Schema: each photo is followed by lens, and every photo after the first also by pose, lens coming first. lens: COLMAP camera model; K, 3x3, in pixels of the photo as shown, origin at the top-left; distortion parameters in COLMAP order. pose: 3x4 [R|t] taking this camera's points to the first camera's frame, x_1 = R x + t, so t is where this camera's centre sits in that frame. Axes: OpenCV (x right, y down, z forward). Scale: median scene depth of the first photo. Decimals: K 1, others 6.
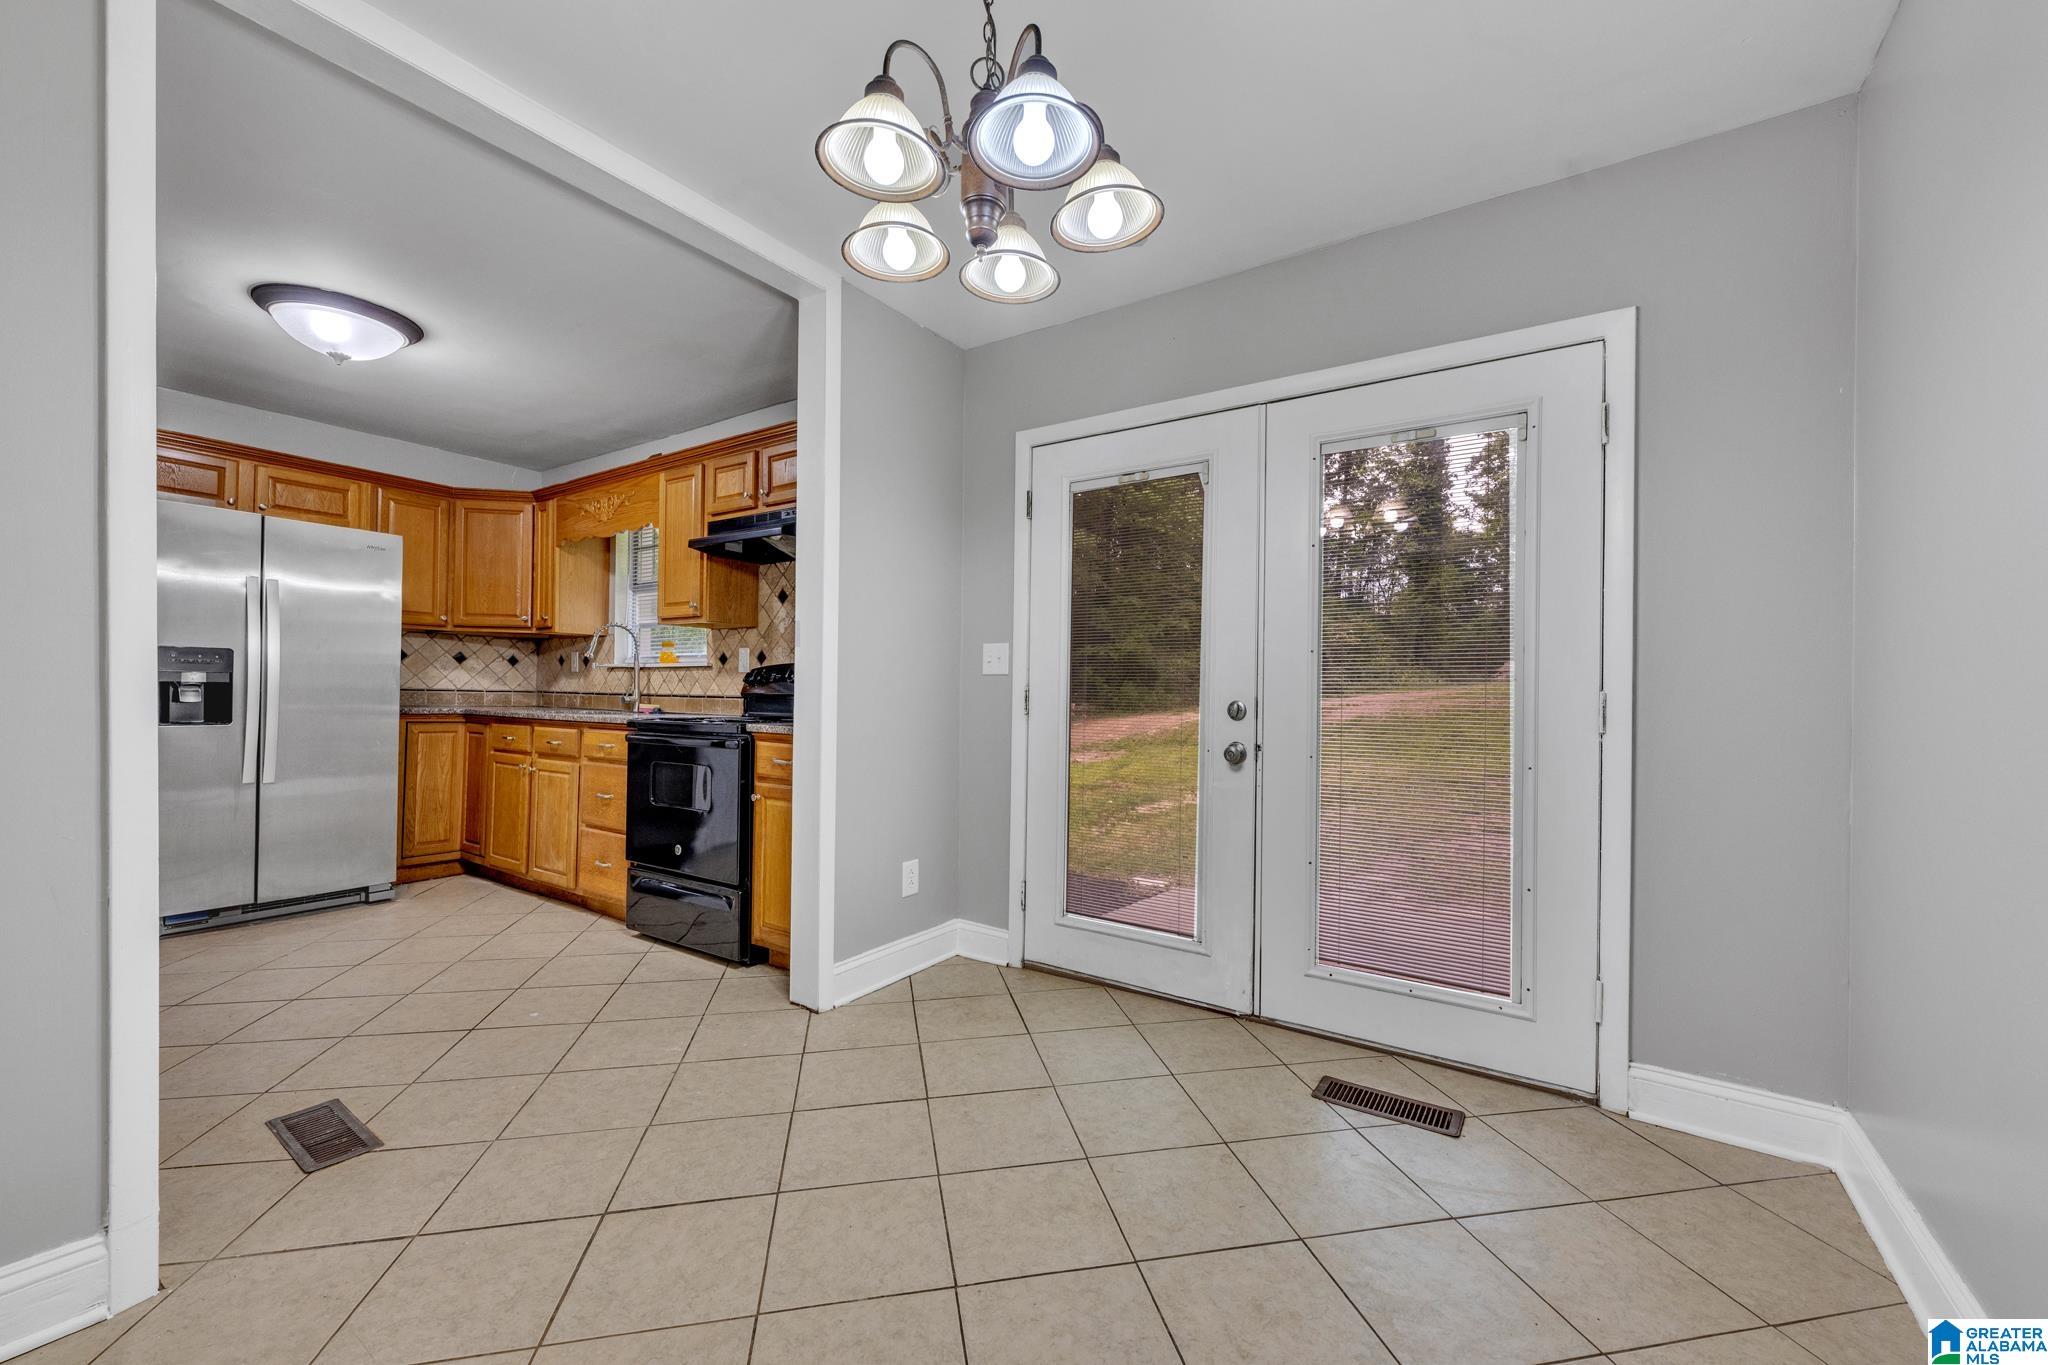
lens RADIAL K [[806.6, 0, 1022.3], [0, 806.6, 690.7], [0, 0, 1]] dist [-0.000087, 0.000022]
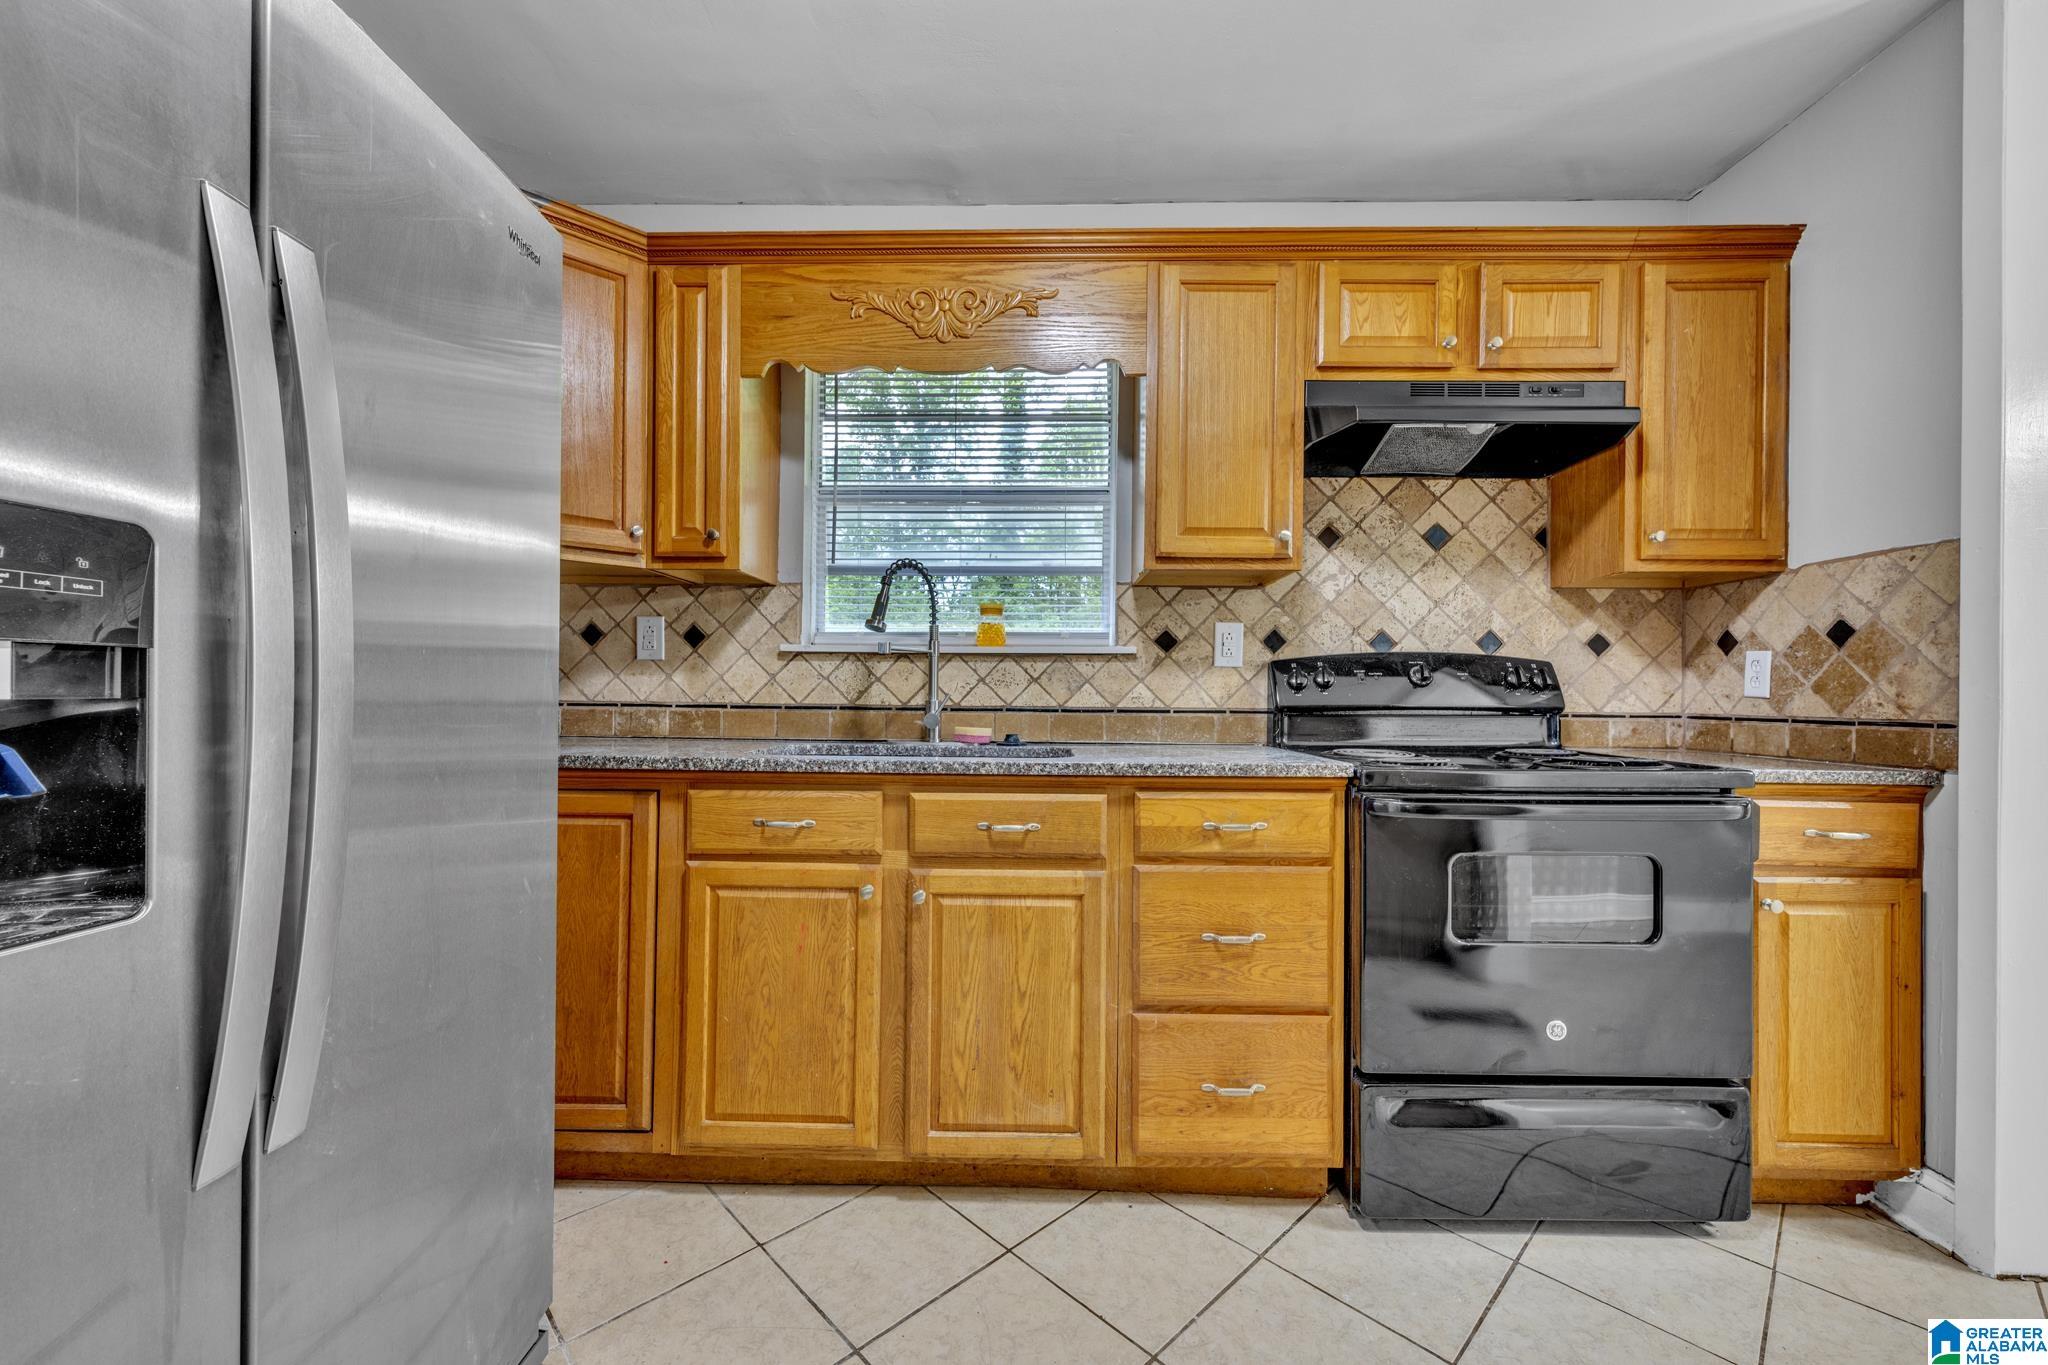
lens RADIAL K [[806.6, 0, 1022.3], [0, 806.6, 690.7], [0, 0, 1]] dist [-0.000087, 0.000022]
pose [[0.840090, -0.006326, 0.542410, -0.745636], [0.001471, 0.999955, 0.009384, -0.011306], [-0.542445, -0.007085, 0.840062, 0.590827]]
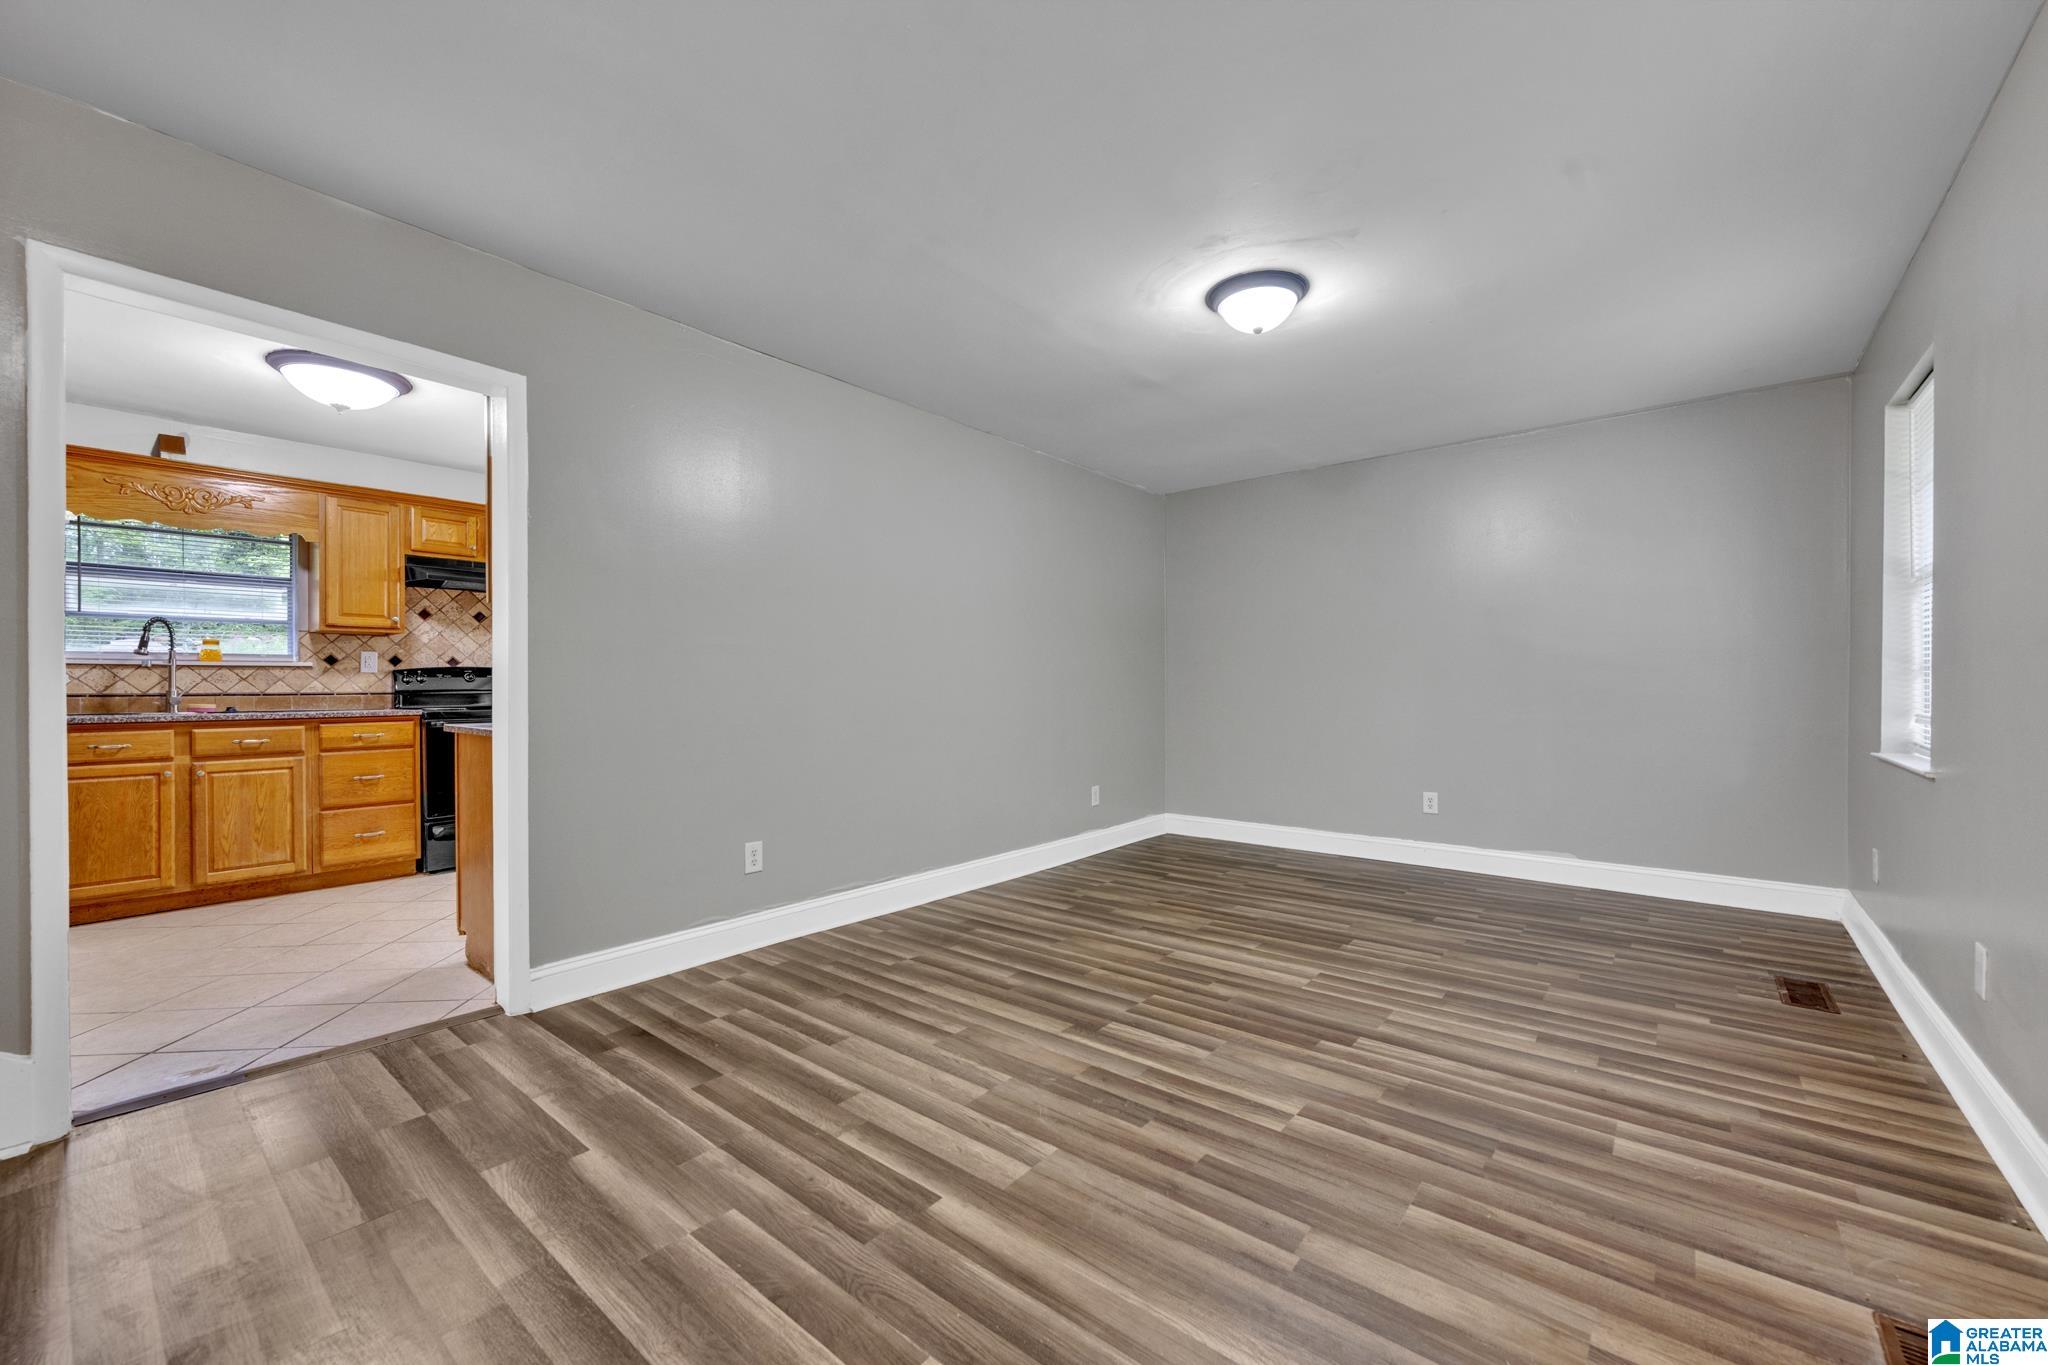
lens RADIAL K [[806.6, 0, 1022.3], [0, 806.6, 690.7], [0, 0, 1]] dist [-0.000087, 0.000022]
pose [[0.092849, -0.021932, 0.995439, -1.398229], [-0.000423, 0.999756, 0.022067, -0.022088], [-0.995680, -0.002470, 0.092817, -0.067382]]
